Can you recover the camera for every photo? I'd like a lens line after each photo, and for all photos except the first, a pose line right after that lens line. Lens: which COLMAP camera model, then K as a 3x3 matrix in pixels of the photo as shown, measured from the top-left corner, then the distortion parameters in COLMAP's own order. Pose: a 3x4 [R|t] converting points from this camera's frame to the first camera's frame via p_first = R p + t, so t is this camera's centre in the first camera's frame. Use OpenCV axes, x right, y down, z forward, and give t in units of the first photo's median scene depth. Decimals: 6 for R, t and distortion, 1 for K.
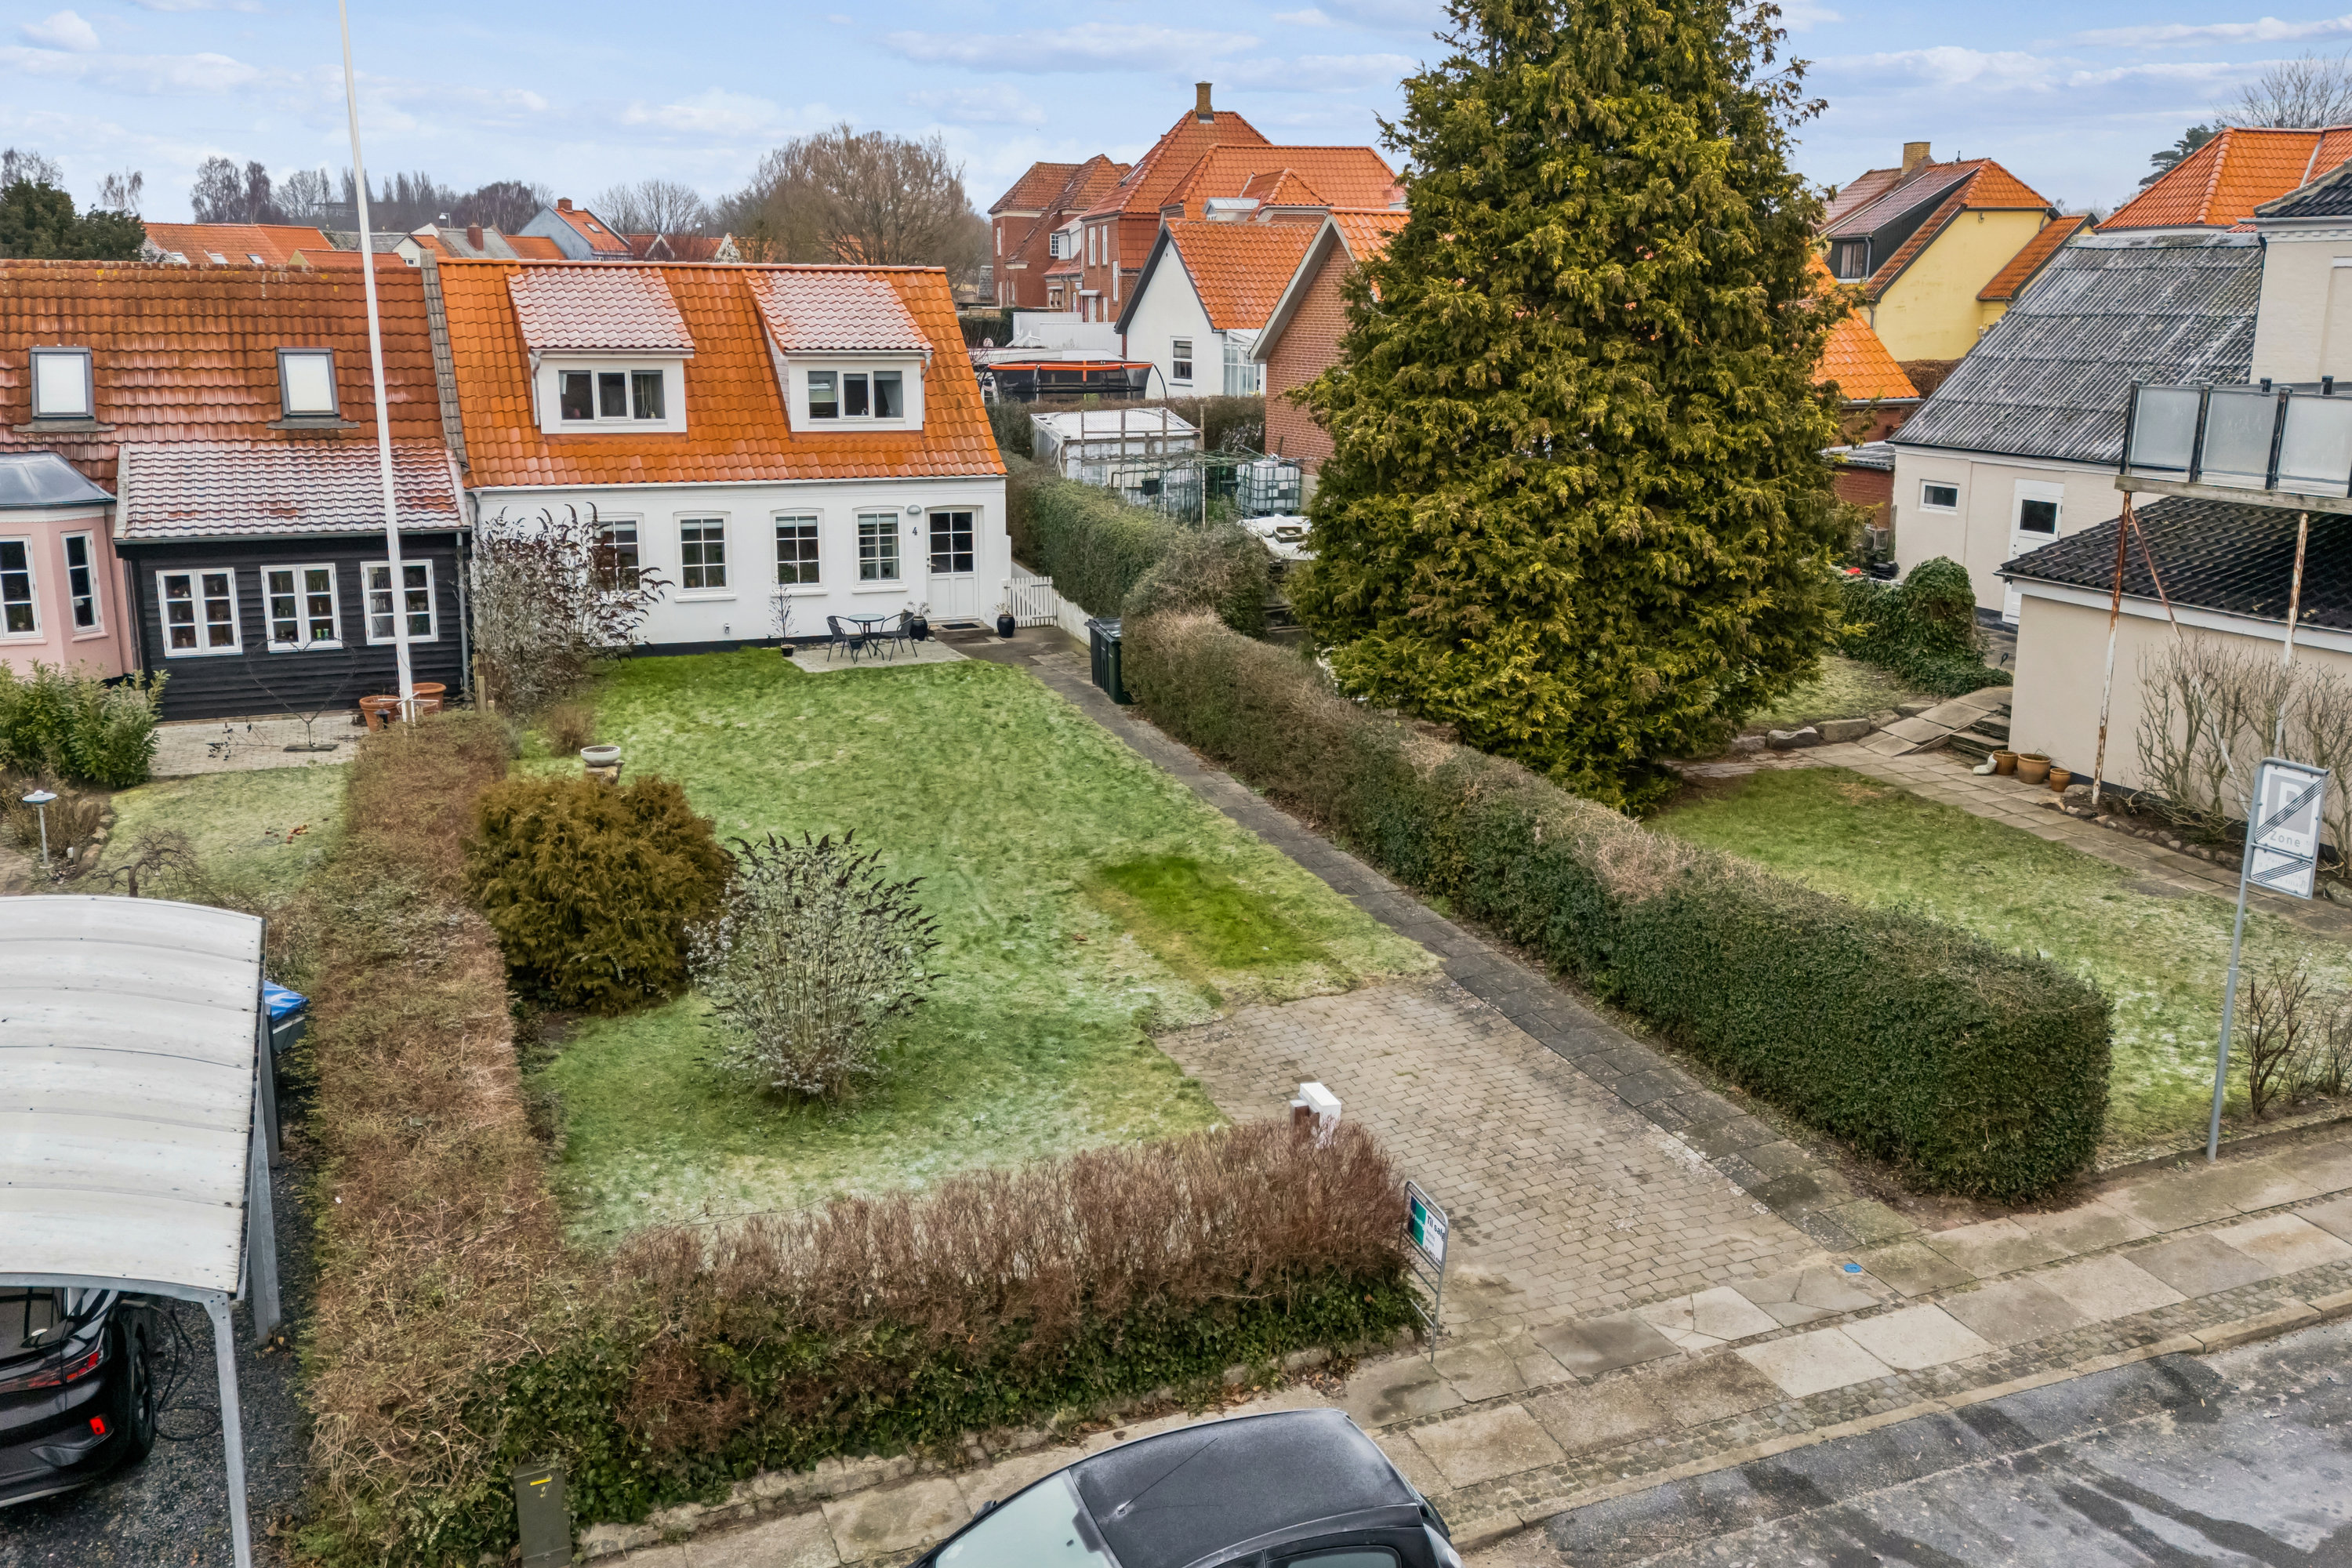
lens RADIAL K [[2006.5, 0, 1179.3], [0, 2006.5, 768.8], [0, 0, 1]] dist [0.140102, -0.239934]
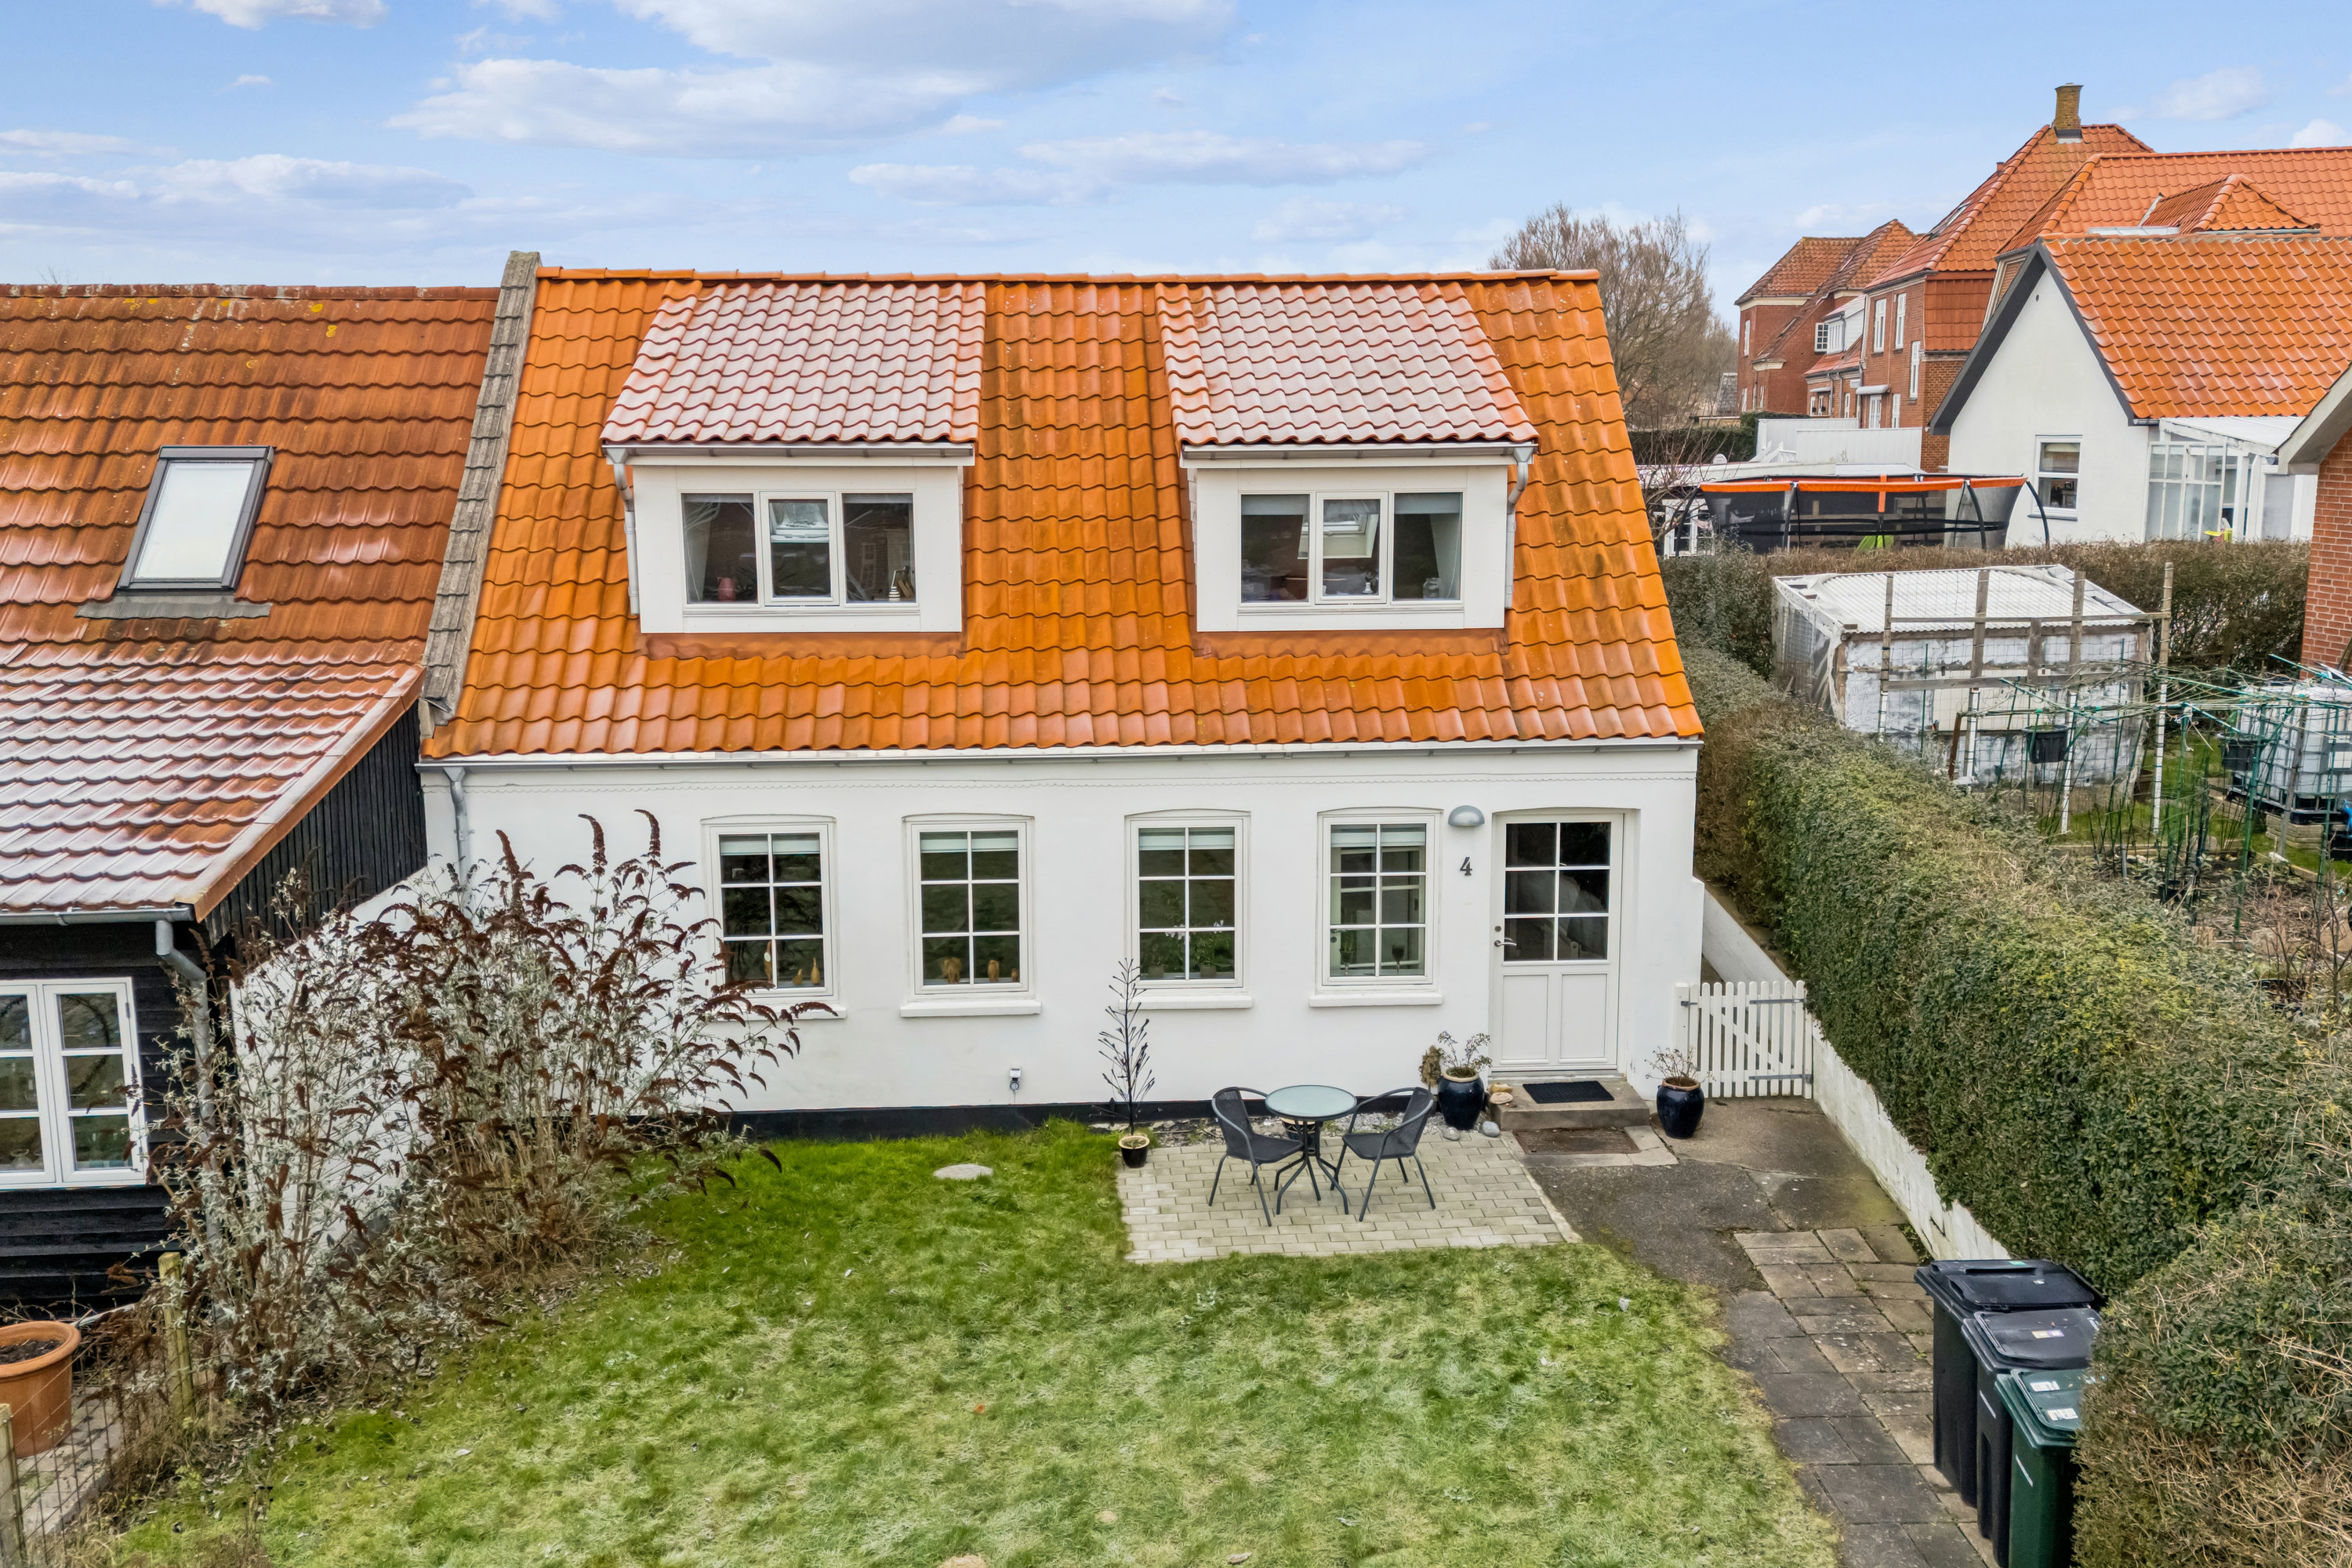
lens RADIAL K [[2006.5, 0, 1179.3], [0, 2006.5, 768.8], [0, 0, 1]] dist [0.140102, -0.239934]
pose [[0.937109, 0.047720, -0.345760, -0.042706], [-0.069426, 0.996300, -0.050661, -0.111907], [0.342063, 0.071480, 0.936954, 0.579266]]
